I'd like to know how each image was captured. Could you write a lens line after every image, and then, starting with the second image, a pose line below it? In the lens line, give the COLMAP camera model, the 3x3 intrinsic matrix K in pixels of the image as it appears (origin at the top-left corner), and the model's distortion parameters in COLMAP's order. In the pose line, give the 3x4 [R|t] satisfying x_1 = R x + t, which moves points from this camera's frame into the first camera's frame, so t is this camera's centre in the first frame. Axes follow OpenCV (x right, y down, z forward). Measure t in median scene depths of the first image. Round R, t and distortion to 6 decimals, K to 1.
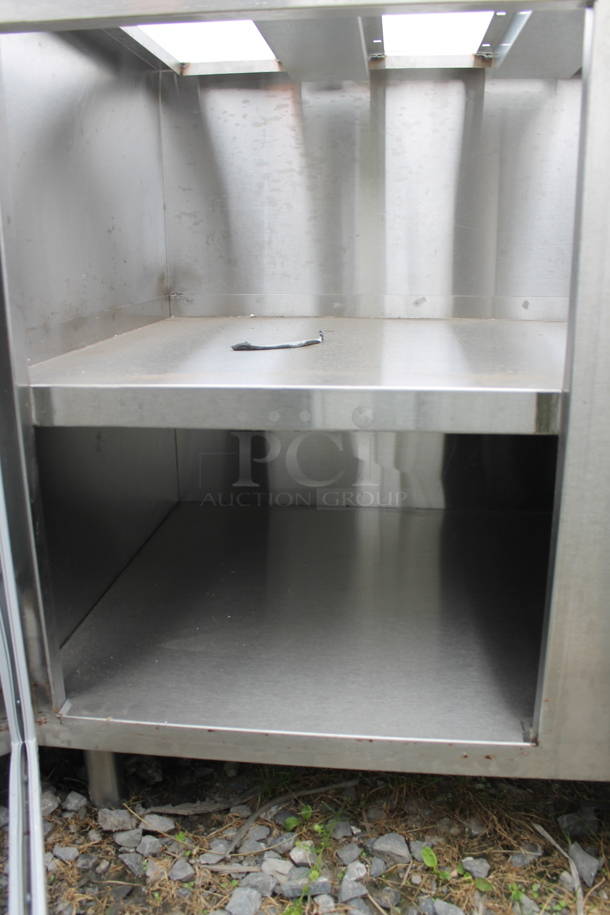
lens RADIAL K [[766.2, 0, 305.0], [0, 766.2, 457.5], [0, 0, 1]] dist [-0.175435, 0.155093]
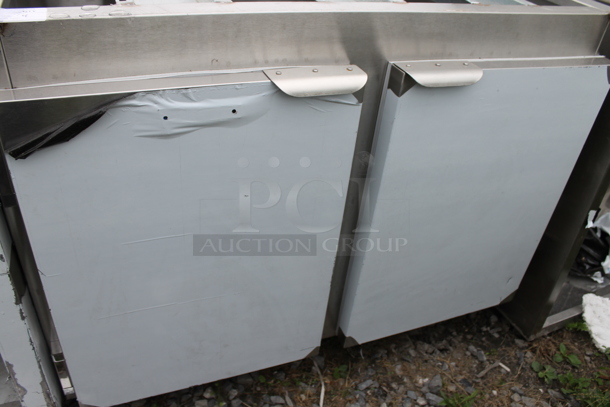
lens RADIAL K [[510.8, 0, 305.0], [0, 510.8, 203.5], [0, 0, 1]] dist [-0.175435, 0.155093]
pose [[0.880108, -0.202774, 0.429294, -0.289441], [0.031069, 0.926867, 0.374103, -0.586952], [-0.473757, -0.315913, 0.822042, -0.219014]]
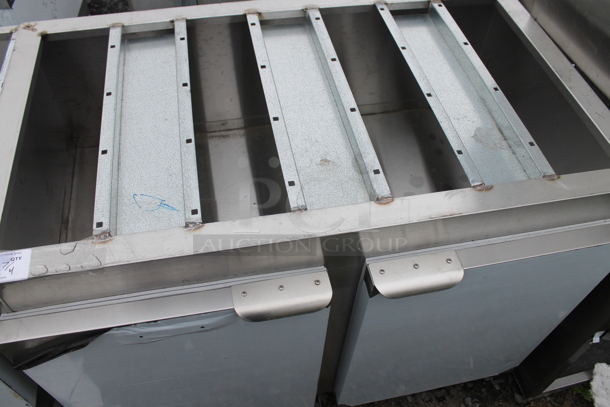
lens RADIAL K [[510.8, 0, 305.0], [0, 510.8, 203.5], [0, 0, 1]] dist [-0.175435, 0.155093]
pose [[0.952825, -0.216431, 0.212796, 0.068323], [0.048044, 0.799802, 0.598338, -1.210884], [-0.299694, -0.559888, 0.772469, -0.050601]]
